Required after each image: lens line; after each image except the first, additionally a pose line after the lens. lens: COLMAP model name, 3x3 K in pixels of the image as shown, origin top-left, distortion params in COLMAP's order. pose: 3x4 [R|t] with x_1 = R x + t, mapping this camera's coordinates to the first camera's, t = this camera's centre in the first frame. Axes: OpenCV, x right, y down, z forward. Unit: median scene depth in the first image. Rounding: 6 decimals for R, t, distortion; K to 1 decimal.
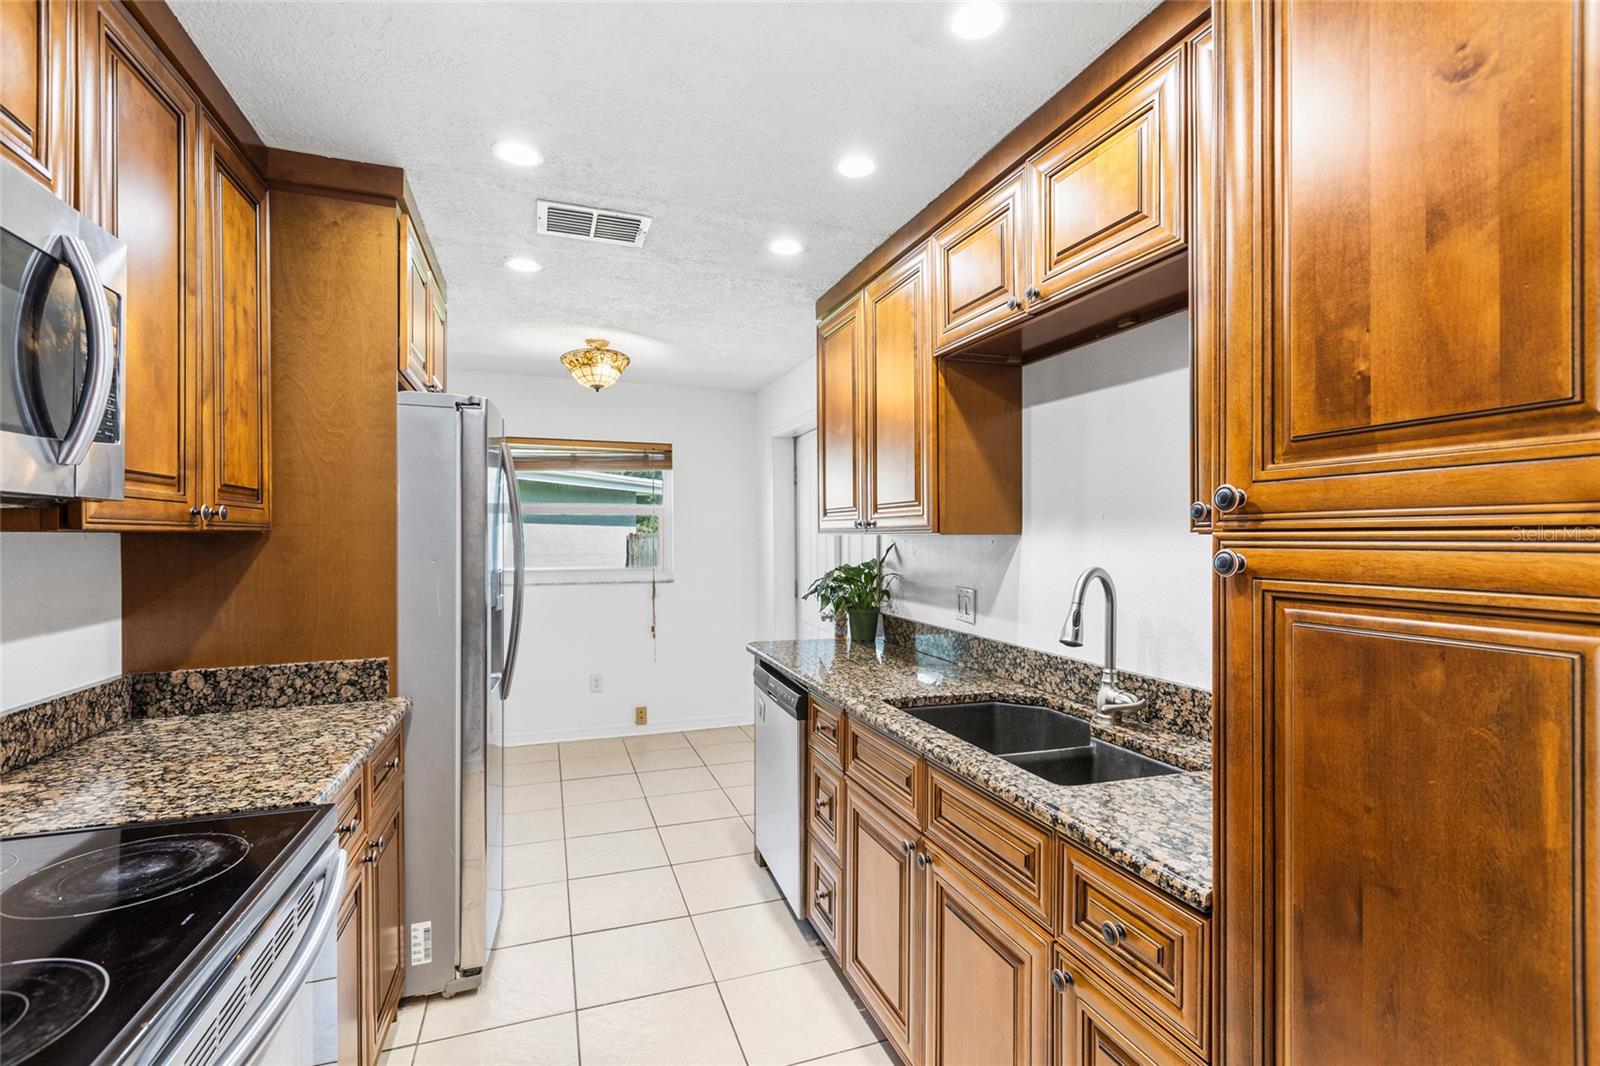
lens RADIAL K [[715.3, 0, 806.7], [0, 715.3, 531.9], [0, 0, 1]] dist [0.008452, -0.002921]
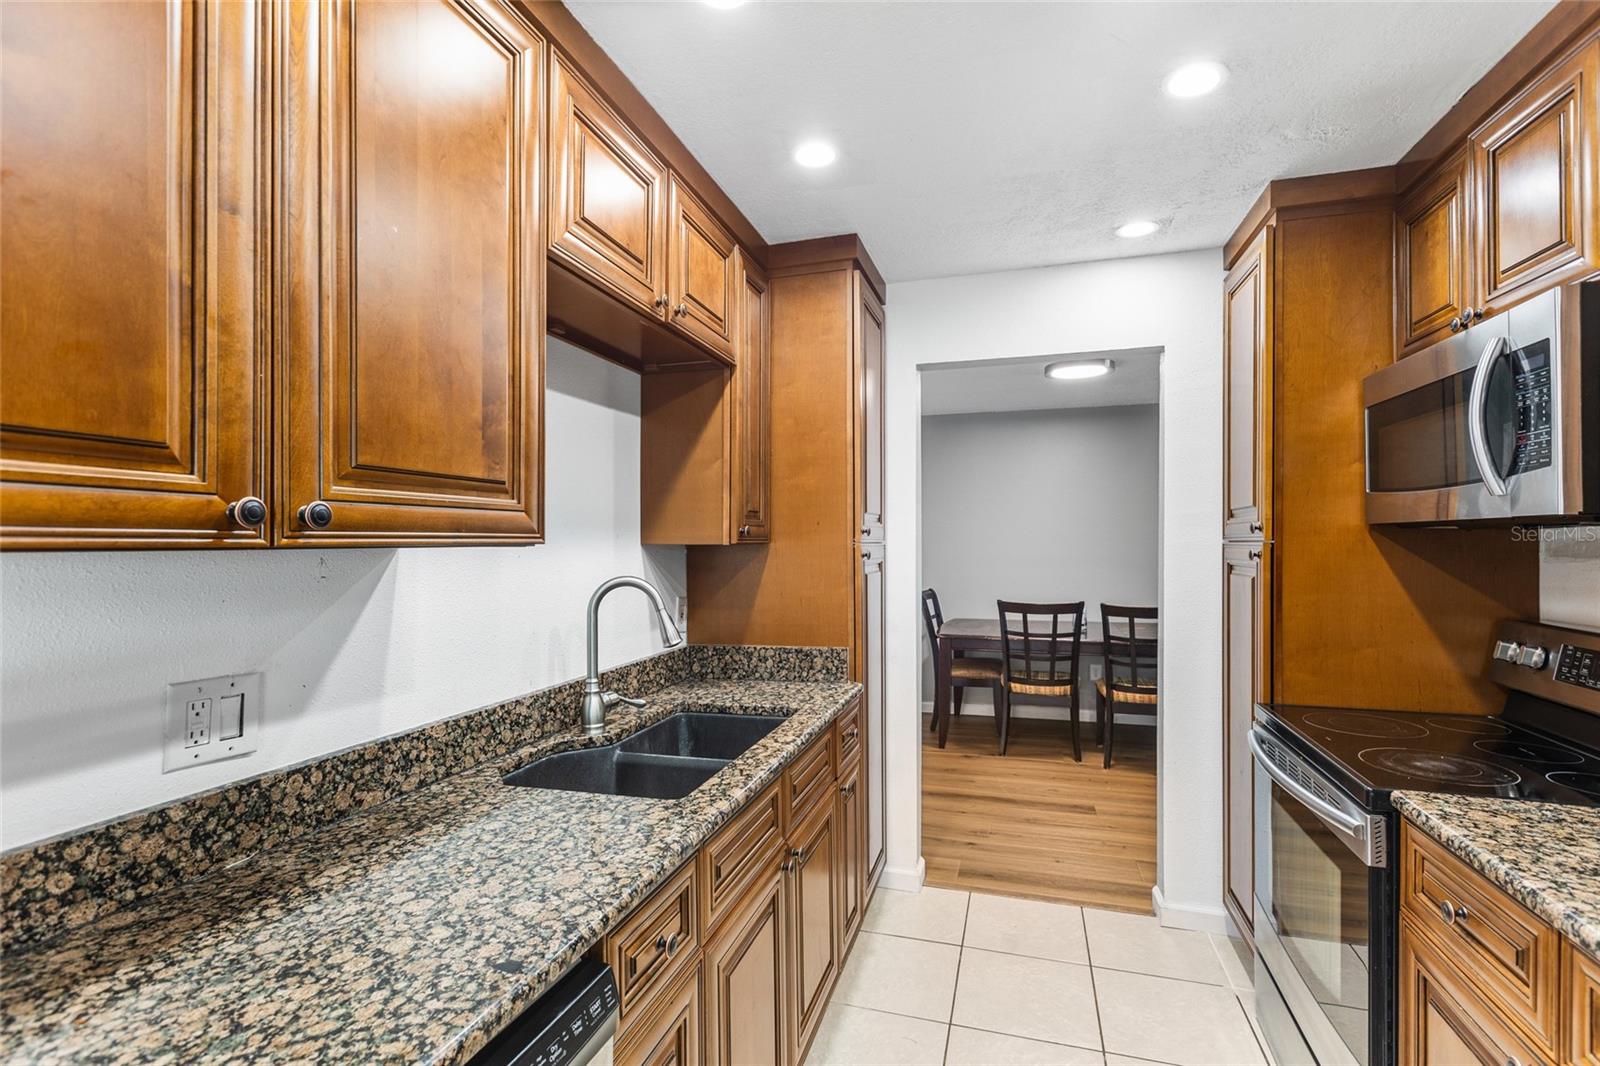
lens RADIAL K [[715.3, 0, 815.7], [0, 715.3, 542.1], [0, 0, 1]] dist [0.008452, -0.002921]
pose [[-0.805608, 0.002632, 0.592443, -0.444132], [0.000511, 0.999993, -0.003749, 0.003916], [-0.592449, -0.002717, -0.805604, 1.692873]]
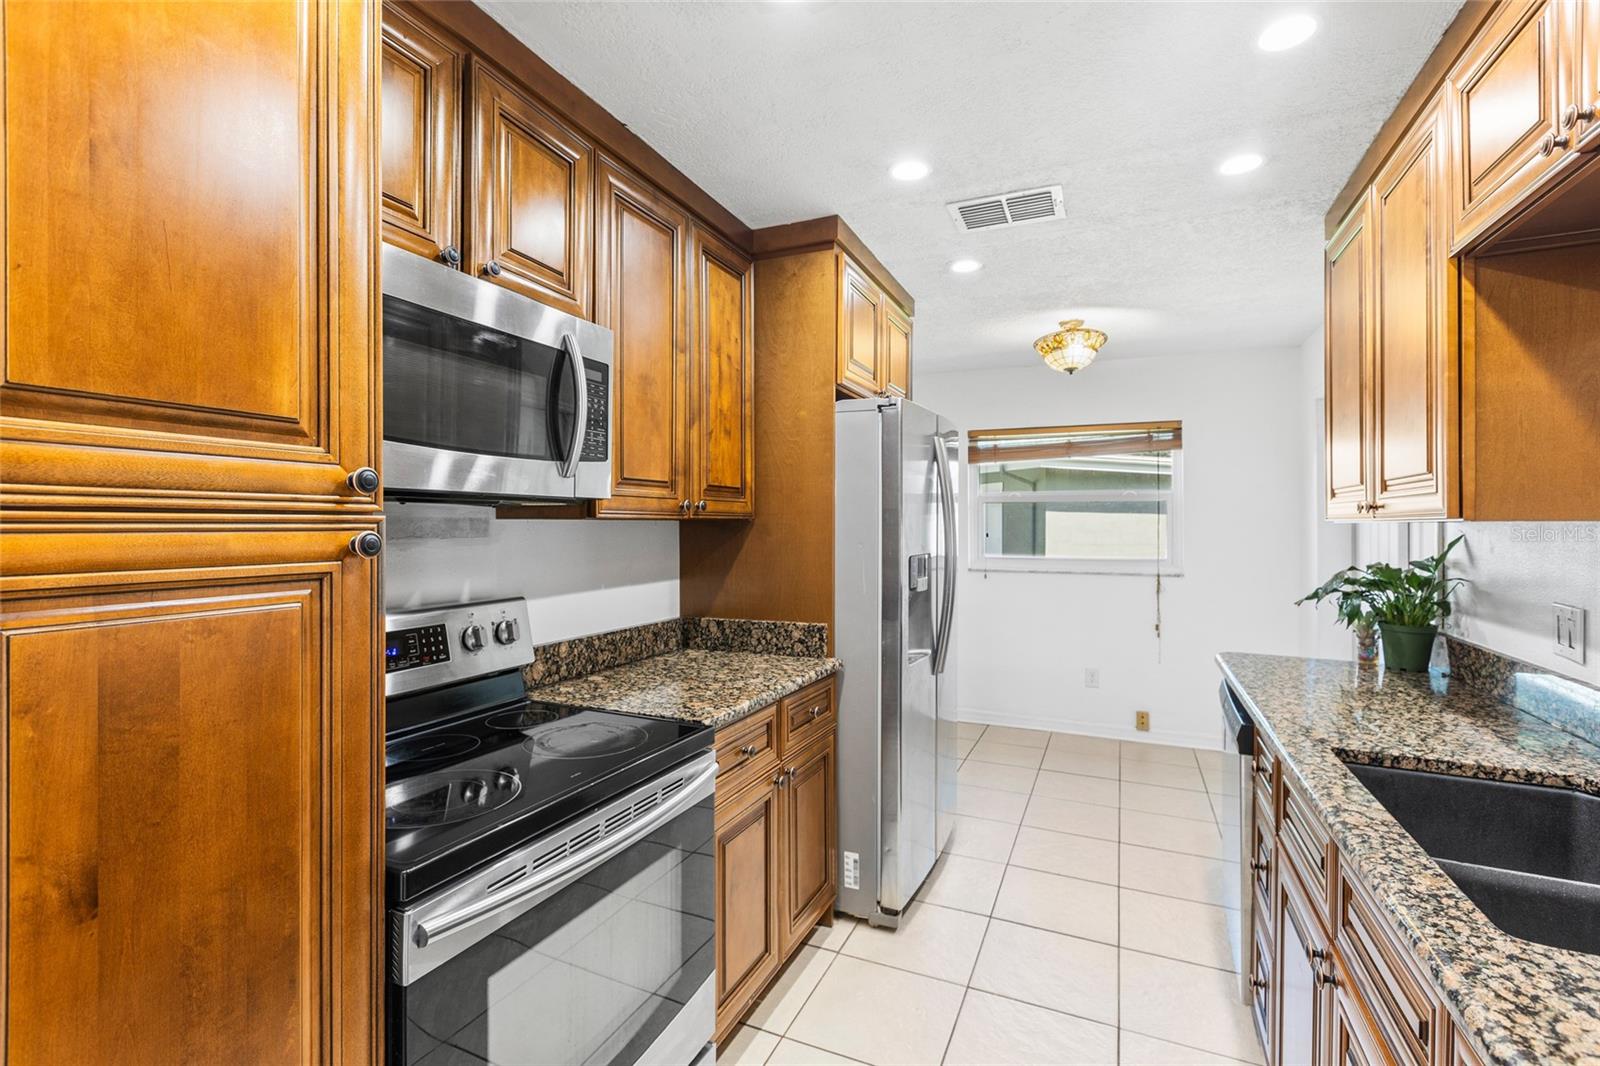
lens RADIAL K [[715.3, 0, 816.4], [0, 715.3, 523.8], [0, 0, 1]] dist [0.008452, -0.002921]
pose [[0.732440, 0.000454, -0.680832, 0.257035], [0.000161, 1.000000, 0.000840, 0.006925], [0.680832, -0.000725, 0.732439, 0.125230]]
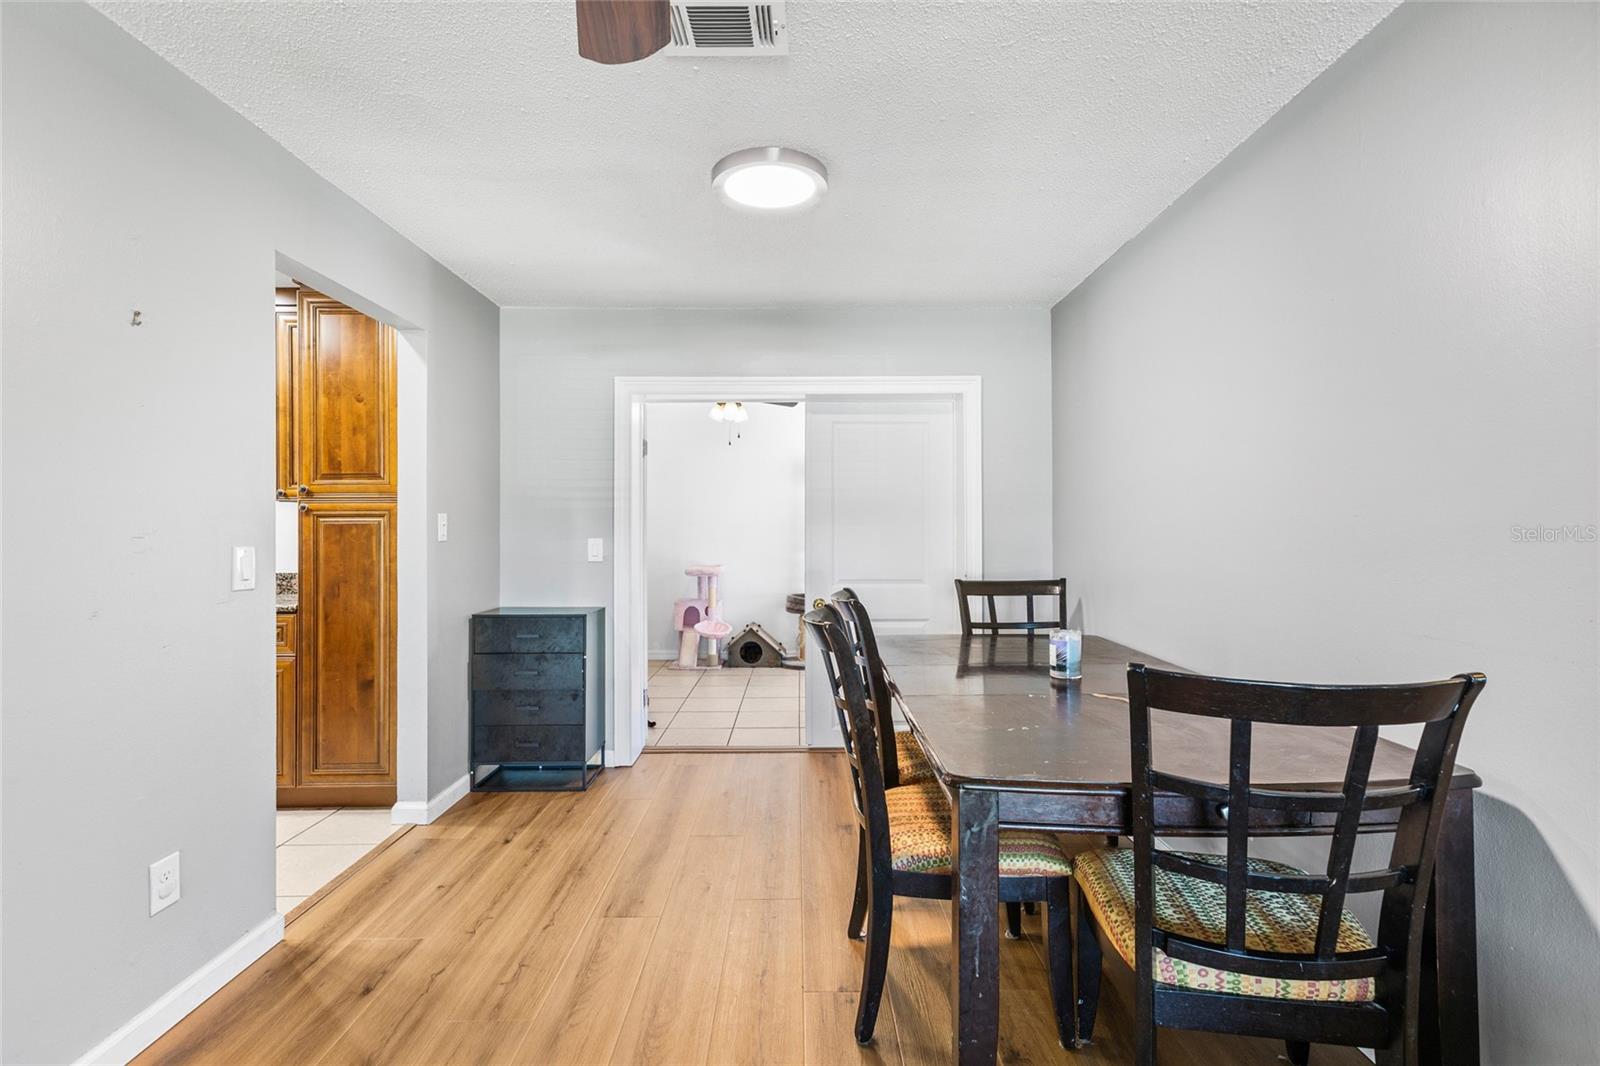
lens RADIAL K [[715.3, 0, 813.7], [0, 715.3, 531.4], [0, 0, 1]] dist [0.008452, -0.002921]
pose [[0.313549, -0.002297, 0.949569, -0.987354], [-0.001298, 0.999995, 0.002848, 0.073415], [-0.949571, -0.002125, 0.313544, -1.243875]]
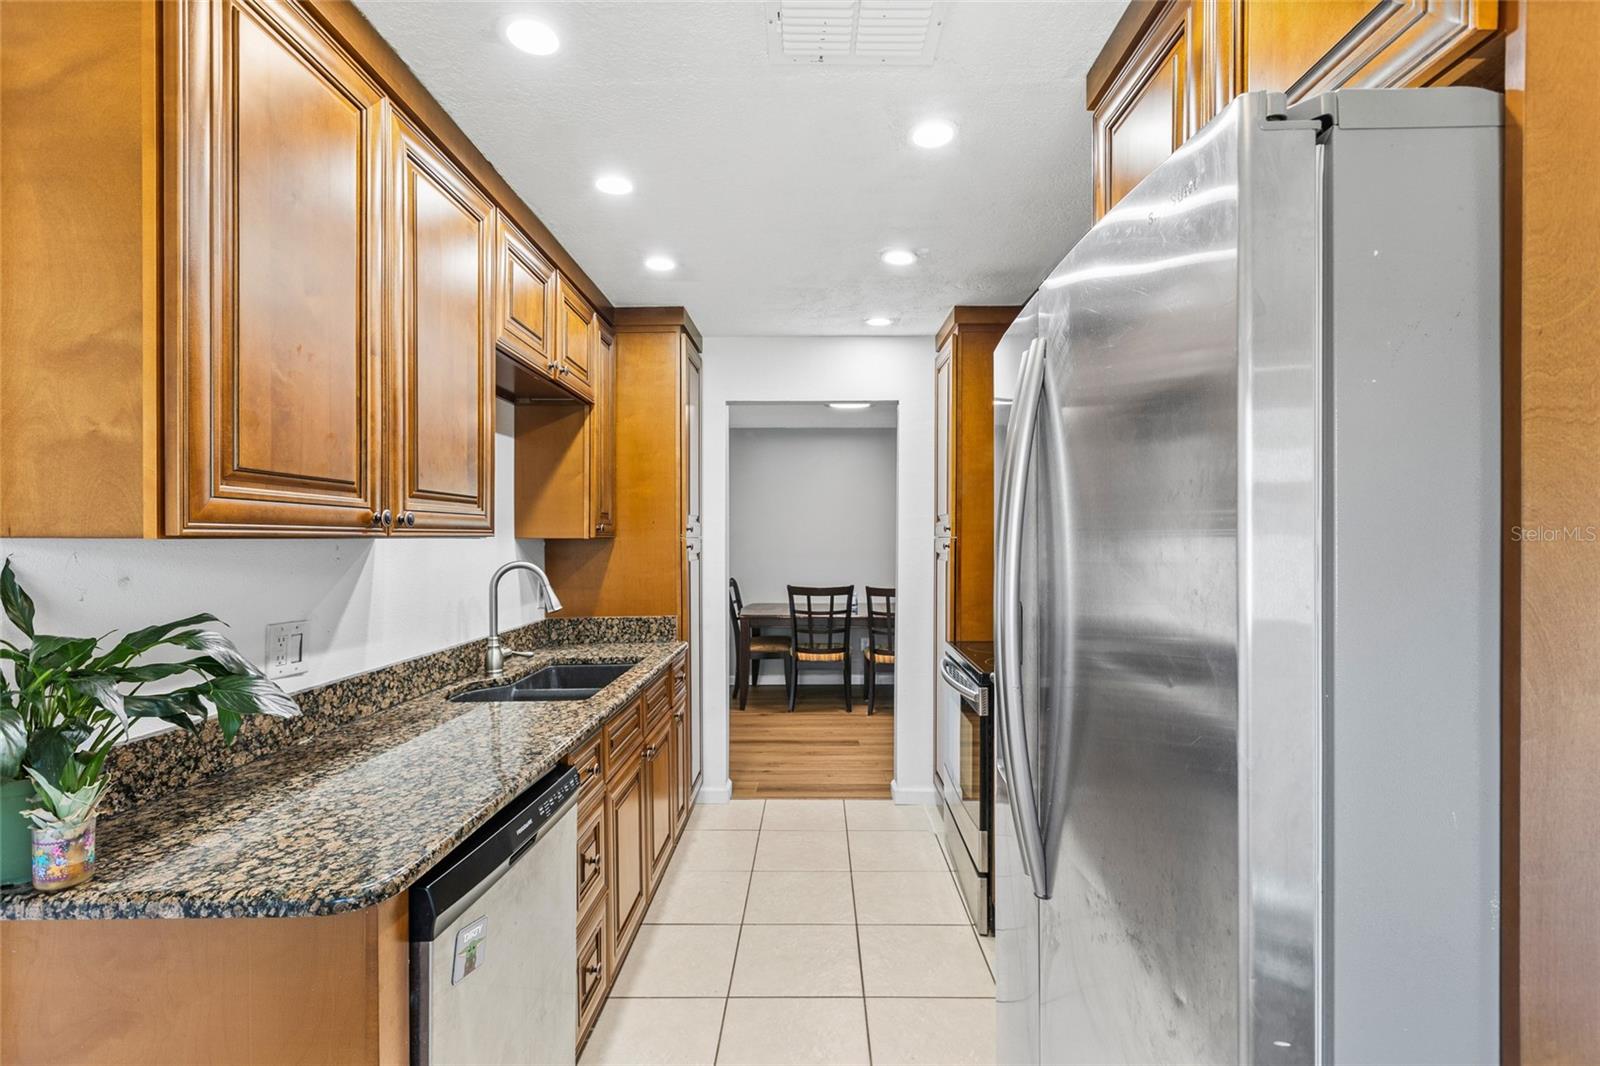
lens RADIAL K [[715.3, 0, 815.2], [0, 715.3, 546.9], [0, 0, 1]] dist [0.008452, -0.002921]
pose [[-0.938964, -0.002723, 0.344006, -0.646226], [-0.000260, 0.999974, 0.007205, 0.010670], [-0.344016, 0.006676, -0.938940, 2.152975]]
